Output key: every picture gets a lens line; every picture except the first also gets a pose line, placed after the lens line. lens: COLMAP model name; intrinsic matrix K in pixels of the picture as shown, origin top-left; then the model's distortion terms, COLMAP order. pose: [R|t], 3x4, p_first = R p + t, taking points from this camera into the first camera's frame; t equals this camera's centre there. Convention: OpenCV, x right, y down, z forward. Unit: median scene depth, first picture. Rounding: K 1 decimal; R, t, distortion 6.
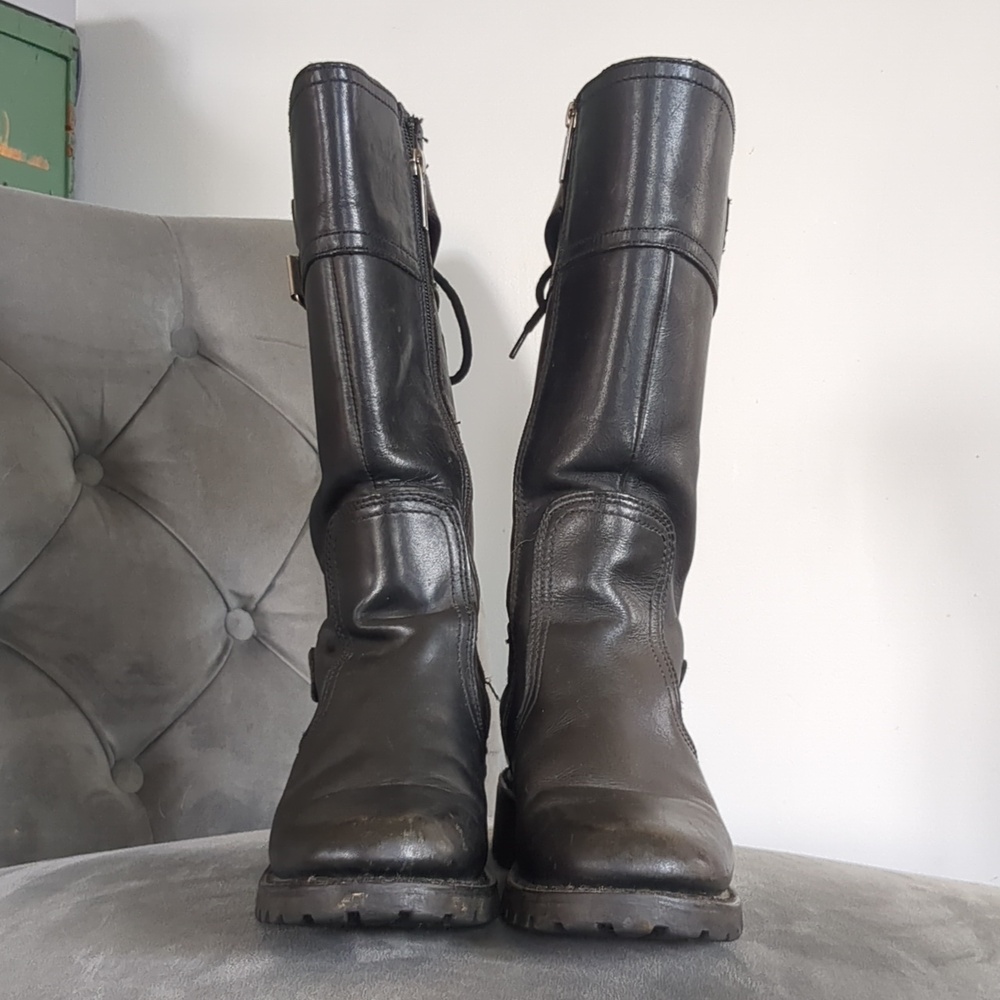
lens RADIAL K [[1799.3, 0, 501.0], [0, 1799.3, 496.6], [0, 0, 1]] dist [0.092077, 0.000000]
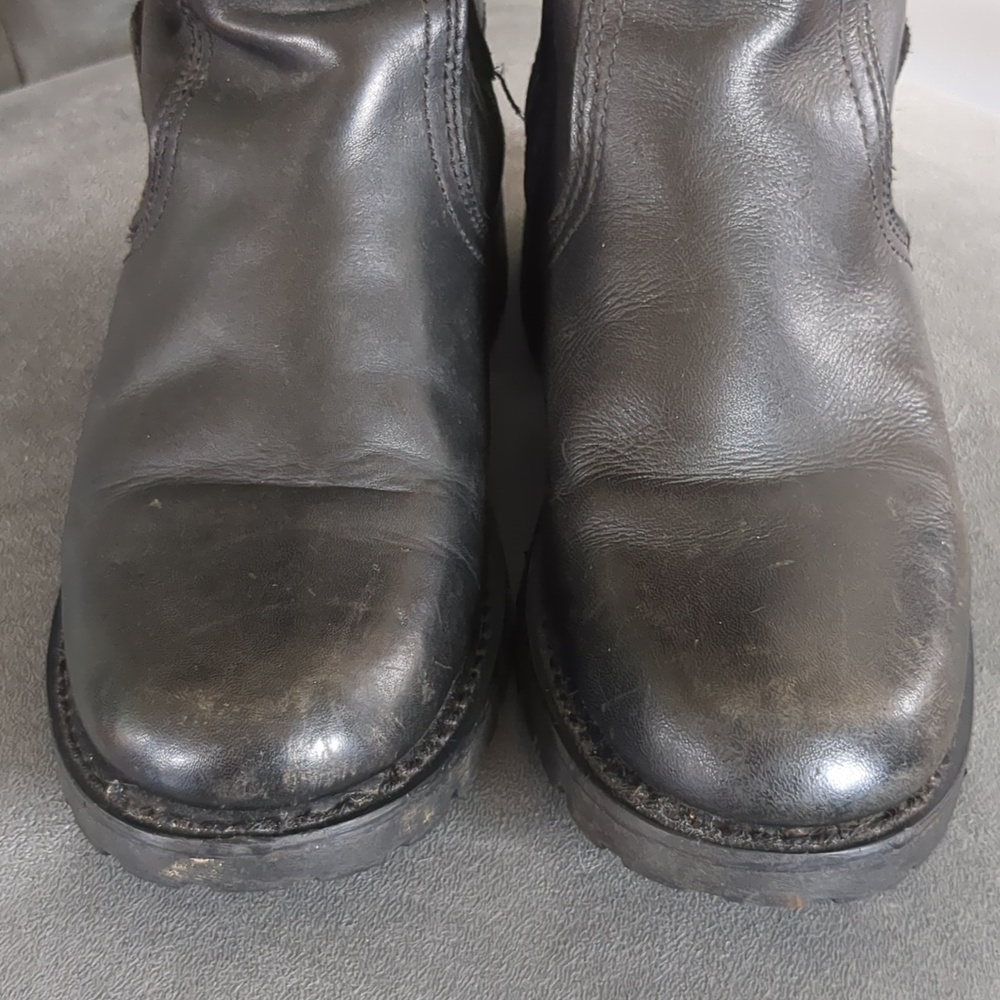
lens RADIAL K [[1799.3, 0, 500.1], [0, 1799.3, 500.0], [0, 0, 1]] dist [0.092077, 0.000000]
pose [[0.998446, 0.006456, -0.055353, 0.022417], [0.031150, 0.758957, 0.650395, -0.137806], [0.046209, -0.651108, 0.757577, 0.571750]]
